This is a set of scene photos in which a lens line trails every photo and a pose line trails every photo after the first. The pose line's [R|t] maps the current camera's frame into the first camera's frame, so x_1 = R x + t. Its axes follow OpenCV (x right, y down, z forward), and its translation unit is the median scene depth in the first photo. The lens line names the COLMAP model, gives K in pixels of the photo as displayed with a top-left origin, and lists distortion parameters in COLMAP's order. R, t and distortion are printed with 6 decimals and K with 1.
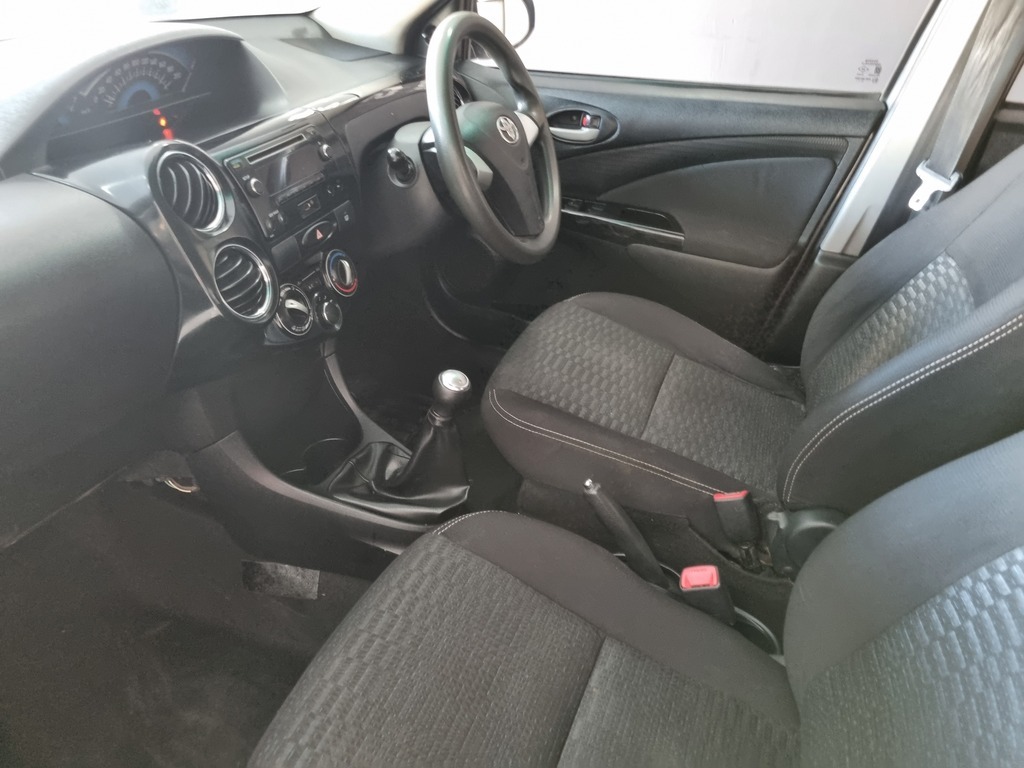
lens RADIAL K [[776.3, 0, 515.8], [0, 776.3, 382.5], [0, 0, 1]] dist [0.029104, -0.042928]
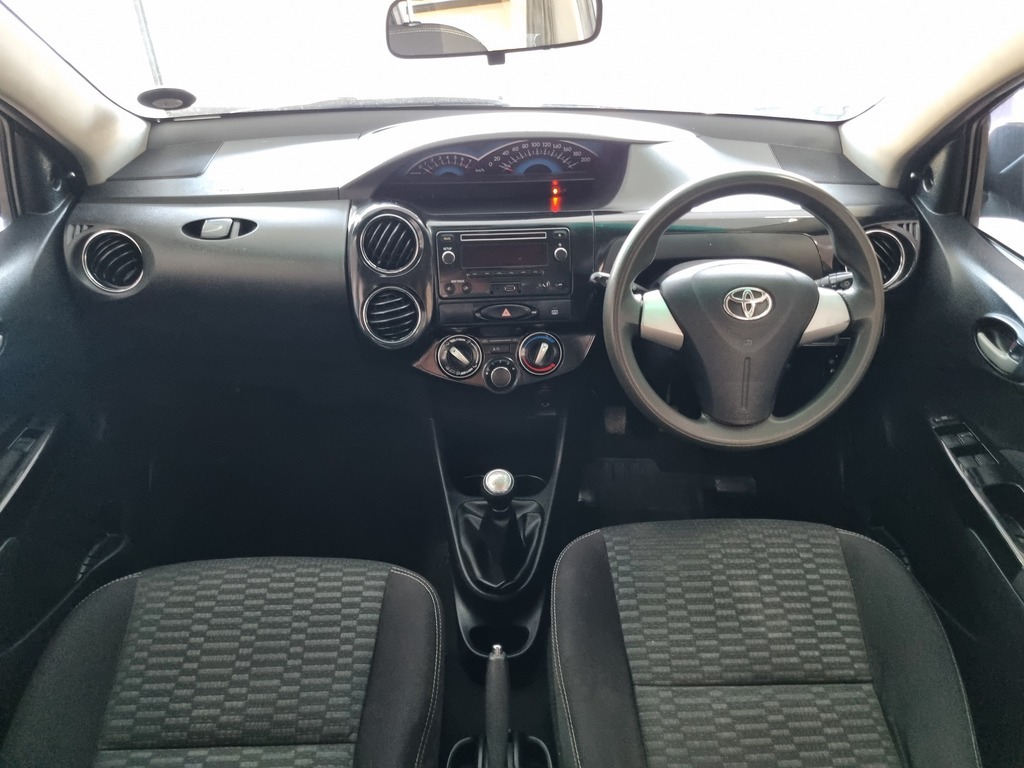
lens RADIAL K [[754.5, 0, 513.6], [0, 754.5, 366.7], [0, 0, 1]] dist [0.046553, 0.002170]
pose [[0.377643, 0.452527, -0.807839, 0.635625], [-0.472160, 0.844606, 0.252400, -0.370983], [0.796524, 0.286113, 0.532625, 0.377641]]
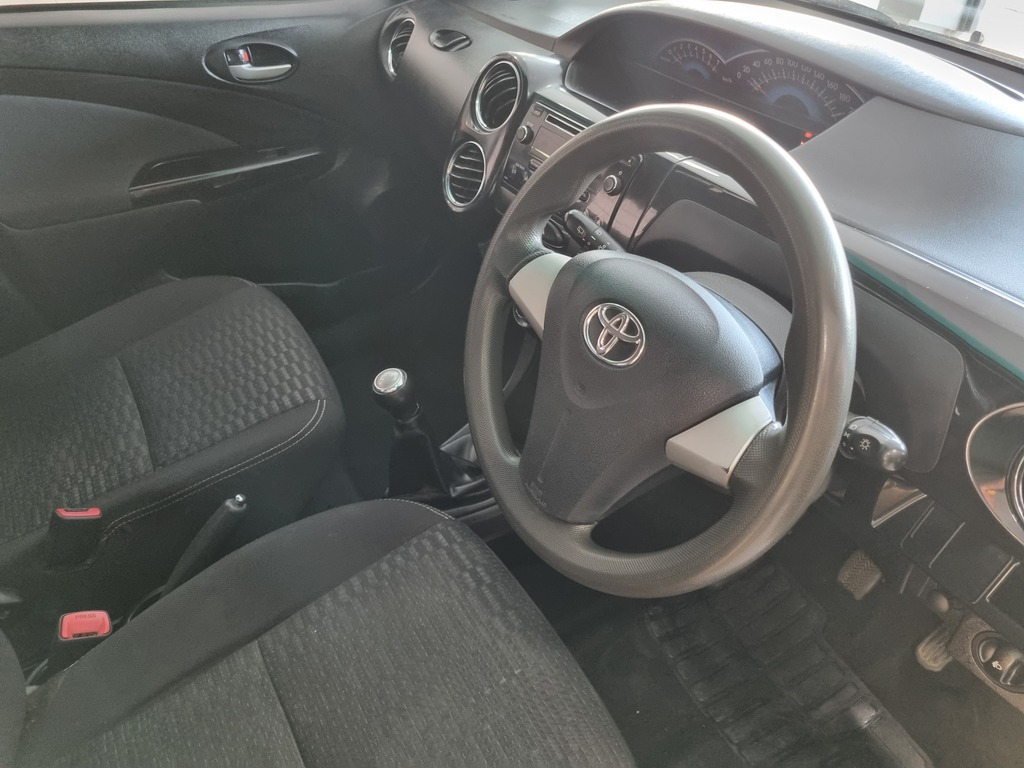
lens RADIAL K [[780.5, 0, 511.6], [0, 780.5, 356.5], [0, 0, 1]] dist [0.035799, 0.001165]
pose [[-0.603367, 0.410455, -0.683721, 0.408808], [-0.482231, 0.495057, 0.722752, -0.681841], [0.635139, 0.765797, -0.100767, 1.059403]]
